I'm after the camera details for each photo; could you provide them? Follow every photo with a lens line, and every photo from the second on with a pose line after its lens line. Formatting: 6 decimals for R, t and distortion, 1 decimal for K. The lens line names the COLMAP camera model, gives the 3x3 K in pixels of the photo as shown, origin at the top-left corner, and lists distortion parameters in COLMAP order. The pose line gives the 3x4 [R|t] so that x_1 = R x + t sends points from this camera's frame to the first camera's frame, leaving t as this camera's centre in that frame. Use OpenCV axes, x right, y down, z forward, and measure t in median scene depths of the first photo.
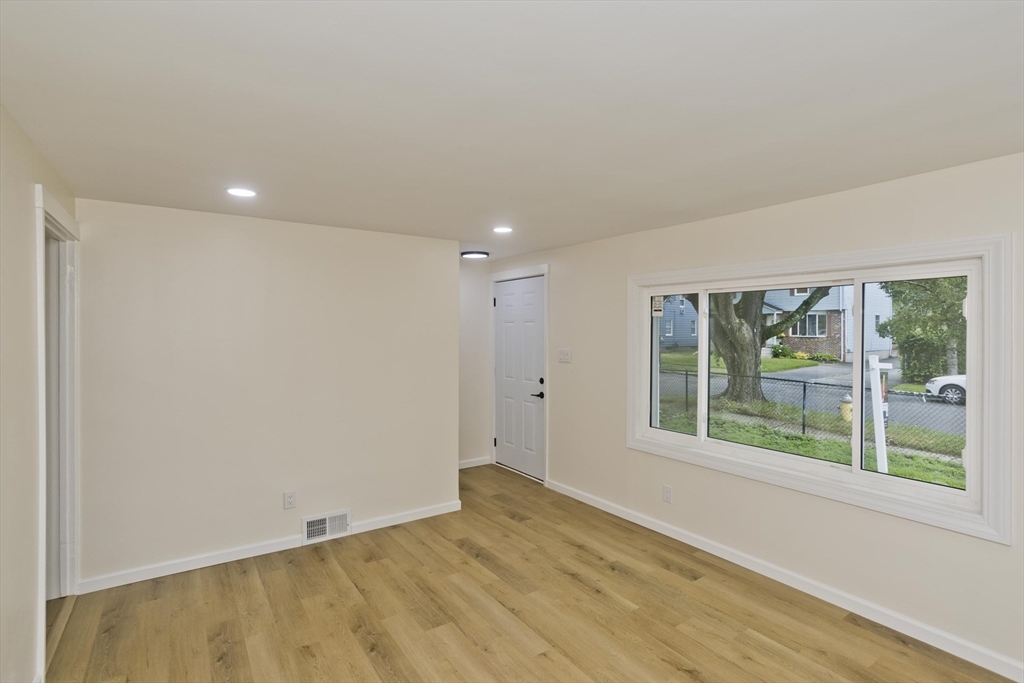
lens RADIAL K [[502.6, 0, 512.7], [0, 502.6, 327.0], [0, 0, 1]] dist [-0.051237, 0.028050]
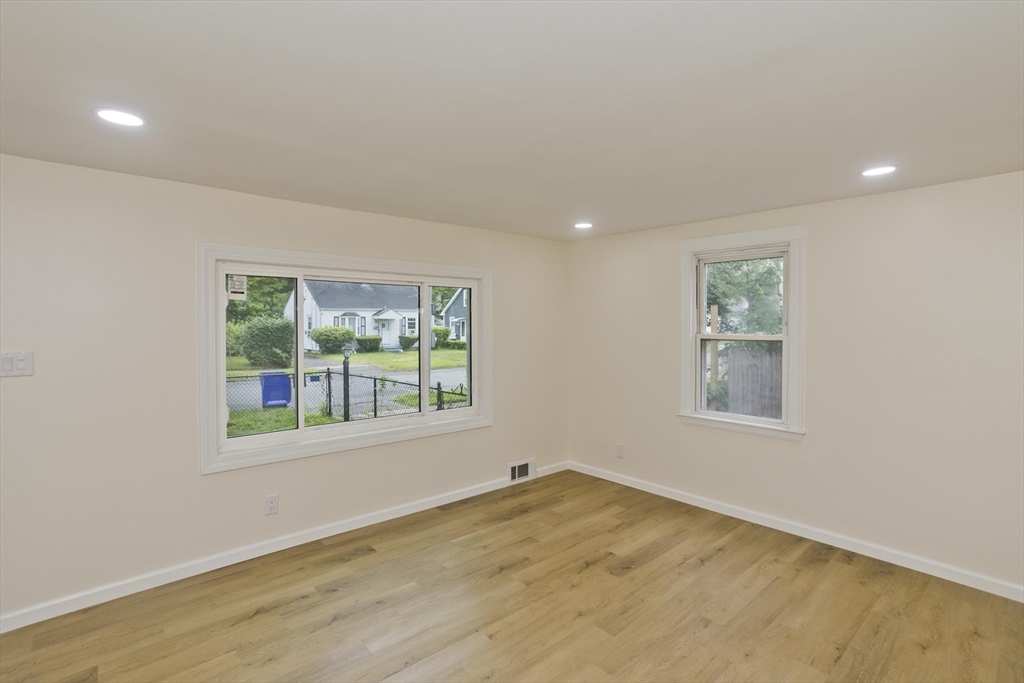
lens RADIAL K [[493.9, 0, 515.1], [0, 493.9, 336.1], [0, 0, 1]] dist [-0.048960, 0.026646]
pose [[-0.128971, -0.027510, 0.991267, -0.663068], [-0.004226, 0.999621, 0.027192, 0.016908], [-0.991639, -0.000682, -0.129038, 0.786304]]
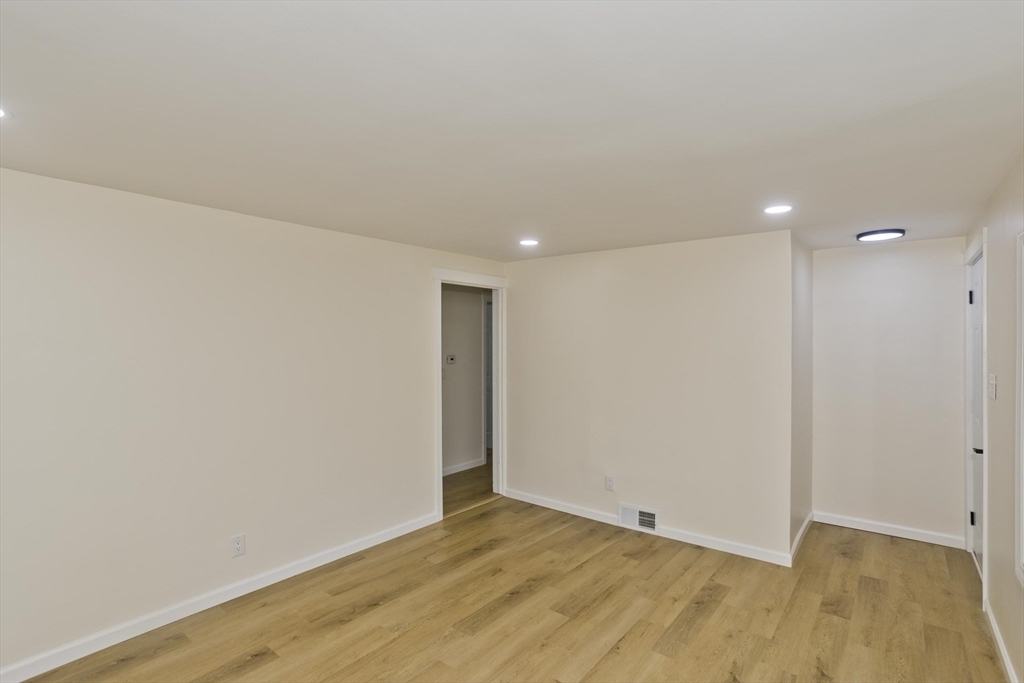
lens RADIAL K [[493.9, 0, 515.1], [0, 493.9, 336.1], [0, 0, 1]] dist [-0.048960, 0.026646]
pose [[0.295605, -0.009261, -0.955265, 0.678233], [0.001736, 0.999957, -0.009157, 0.004897], [0.955309, 0.001049, 0.295608, 0.471662]]
